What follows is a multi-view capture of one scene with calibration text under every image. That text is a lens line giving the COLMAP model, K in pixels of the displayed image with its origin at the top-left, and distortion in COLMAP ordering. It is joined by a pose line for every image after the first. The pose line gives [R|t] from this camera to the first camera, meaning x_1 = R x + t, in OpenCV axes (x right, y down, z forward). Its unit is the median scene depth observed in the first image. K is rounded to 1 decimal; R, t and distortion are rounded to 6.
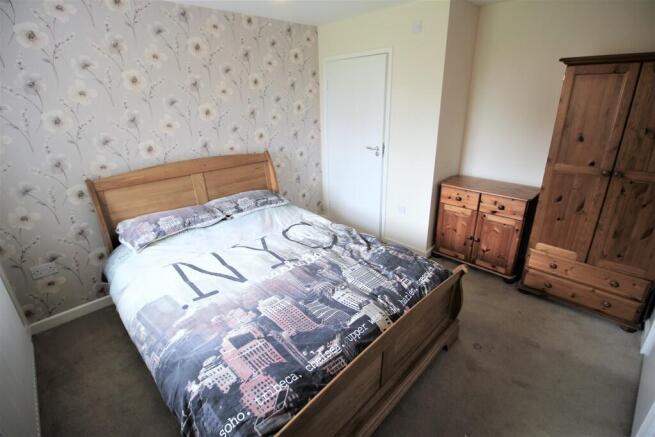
lens RADIAL K [[309.0, 0, 327.5], [0, 309.0, 218.5], [0, 0, 1]] dist [-0.026473, -0.000484]
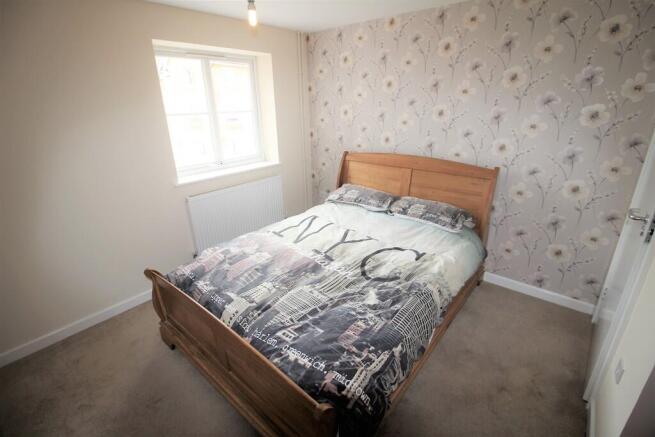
lens RADIAL K [[307.9, 0, 327.6], [0, 307.9, 208.8], [0, 0, 1]] dist [-0.009736, -0.000102]
pose [[0.068161, 0.342768, -0.936944, 0.752917], [-0.351562, 0.887141, 0.298973, -0.299178], [0.933680, 0.309016, 0.180973, 0.718804]]
